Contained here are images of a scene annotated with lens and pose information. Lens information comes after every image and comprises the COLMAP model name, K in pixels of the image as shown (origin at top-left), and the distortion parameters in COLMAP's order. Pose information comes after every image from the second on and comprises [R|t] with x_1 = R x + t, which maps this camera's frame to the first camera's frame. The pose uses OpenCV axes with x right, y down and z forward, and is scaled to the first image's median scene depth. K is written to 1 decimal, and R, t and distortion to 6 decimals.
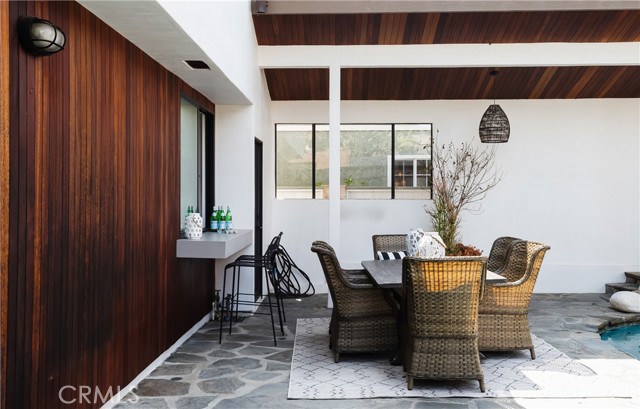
lens RADIAL K [[630.3, 0, 319.3], [0, 630.3, 199.8], [0, 0, 1]] dist [-0.011394, 0.000000]
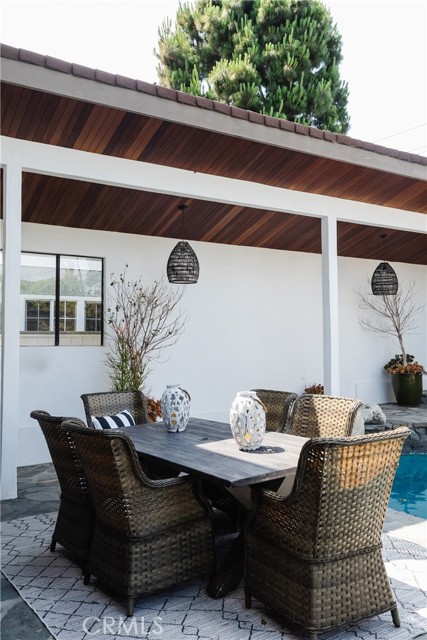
lens RADIAL K [[553.3, 0, 212.1], [0, 553.3, 320.3], [0, 0, 1]] dist [0.028071, -0.002890]
pose [[0.824664, 0.017855, 0.565341, -0.150696], [0.006551, 0.999133, -0.041111, -0.004014], [-0.565585, 0.037606, 0.823832, 0.342806]]
